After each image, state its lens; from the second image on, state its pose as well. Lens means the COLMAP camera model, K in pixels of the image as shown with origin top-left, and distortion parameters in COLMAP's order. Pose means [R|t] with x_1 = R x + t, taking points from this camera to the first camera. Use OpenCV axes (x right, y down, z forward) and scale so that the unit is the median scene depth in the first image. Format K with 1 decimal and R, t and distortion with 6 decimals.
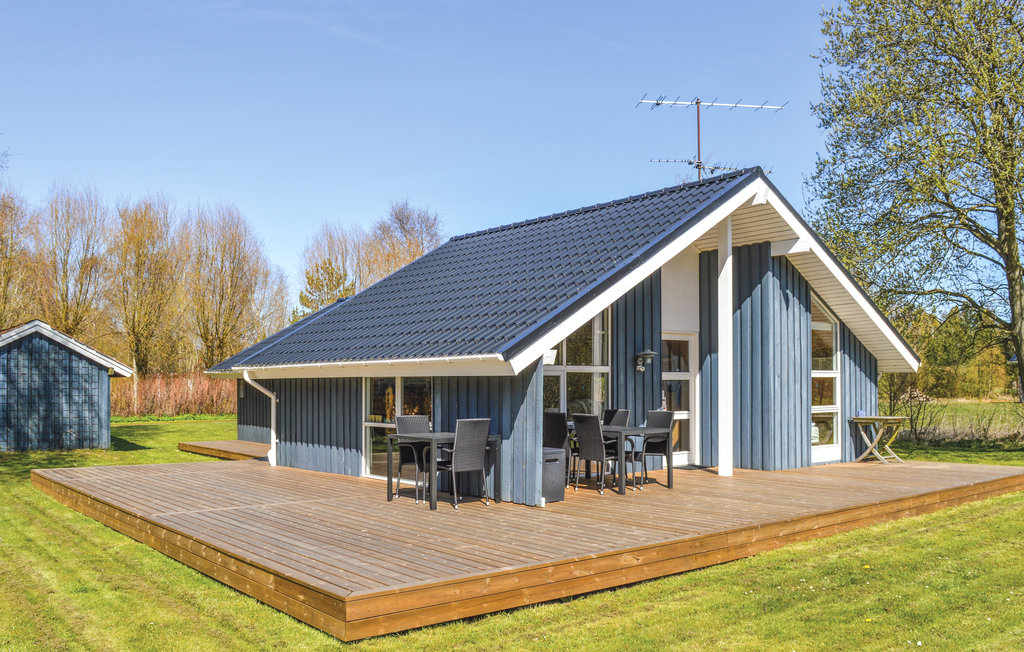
lens RADIAL K [[881.2, 0, 513.4], [0, 881.2, 369.5], [0, 0, 1]] dist [-0.121948, 0.000342]
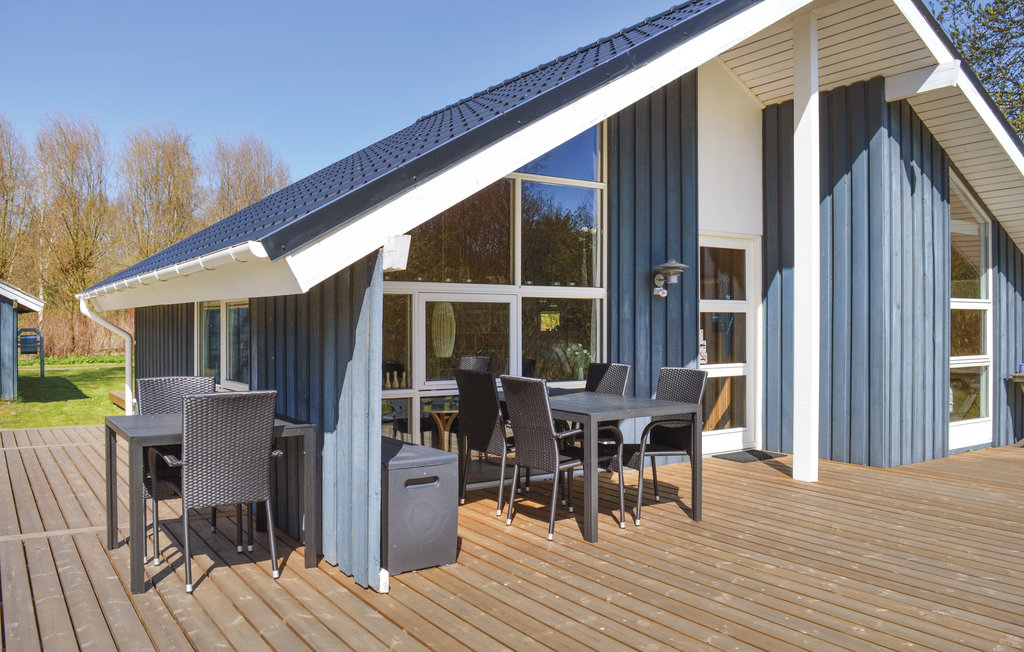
lens RADIAL K [[833.5, 0, 512.0], [0, 833.5, 326.0], [0, 0, 1]] dist [-0.106460, 0.006910]
pose [[0.994962, 0.002991, -0.100207, 0.098361], [-0.000938, 0.999789, 0.020529, 0.009712], [0.100247, -0.020332, 0.994755, 0.419313]]
